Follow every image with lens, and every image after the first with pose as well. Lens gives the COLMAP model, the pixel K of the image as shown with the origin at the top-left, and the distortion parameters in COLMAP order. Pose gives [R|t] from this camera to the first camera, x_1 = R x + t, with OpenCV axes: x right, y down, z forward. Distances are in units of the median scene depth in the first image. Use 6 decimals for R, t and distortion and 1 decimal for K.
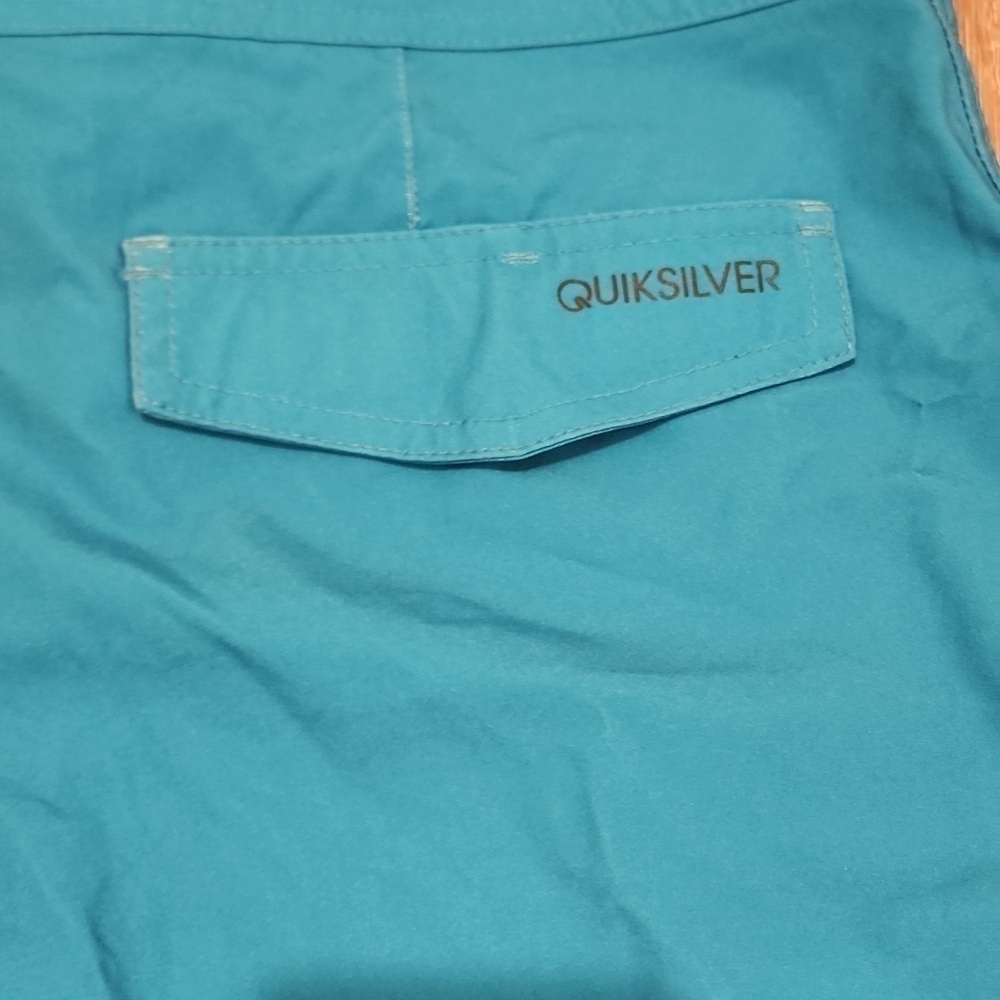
lens RADIAL K [[1854.1, 0, 454.9], [0, 1854.1, 499.7], [0, 0, 1]] dist [0.089020, -0.094164]
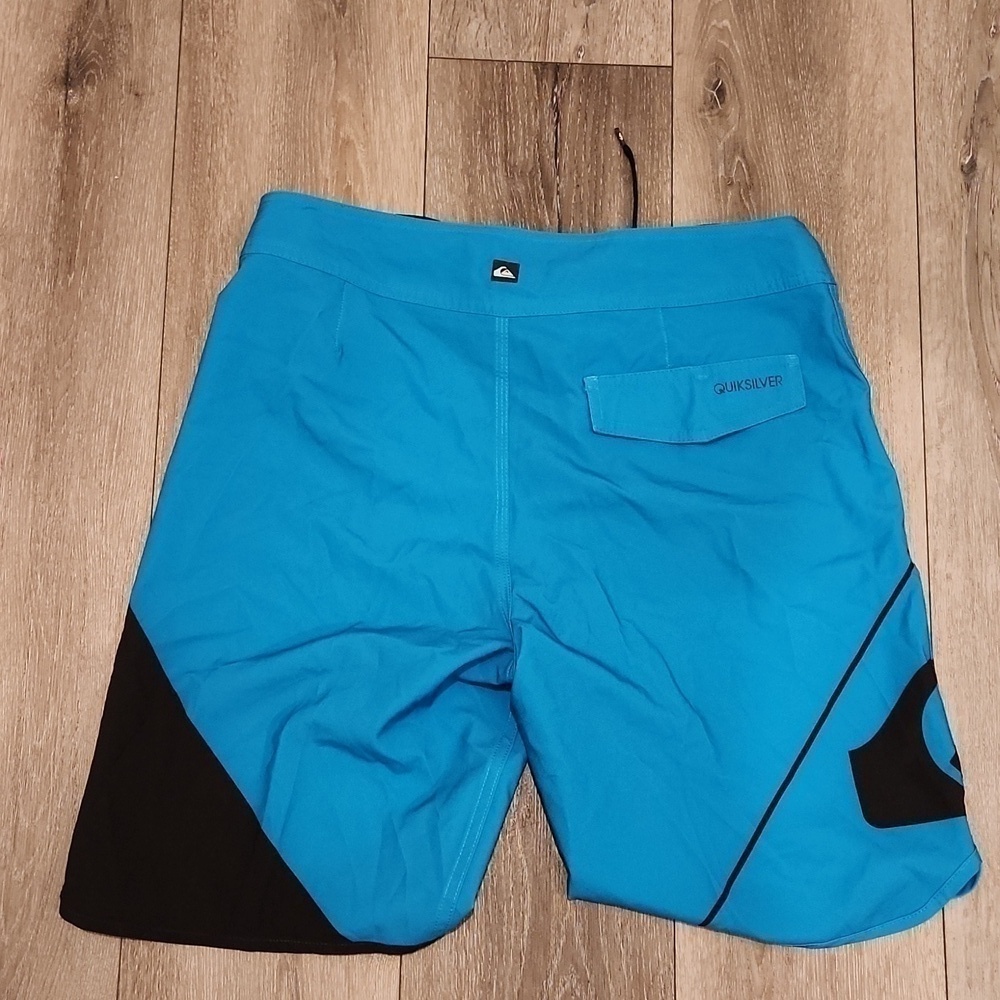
lens RADIAL K [[1854.1, 0, 454.9], [0, 1854.1, 499.7], [0, 0, 1]] dist [0.089020, -0.094164]
pose [[0.999525, -0.026844, 0.015162, -0.460648], [0.025420, 0.995851, 0.087373, -0.217008], [-0.017445, -0.086946, 0.996060, -2.284659]]
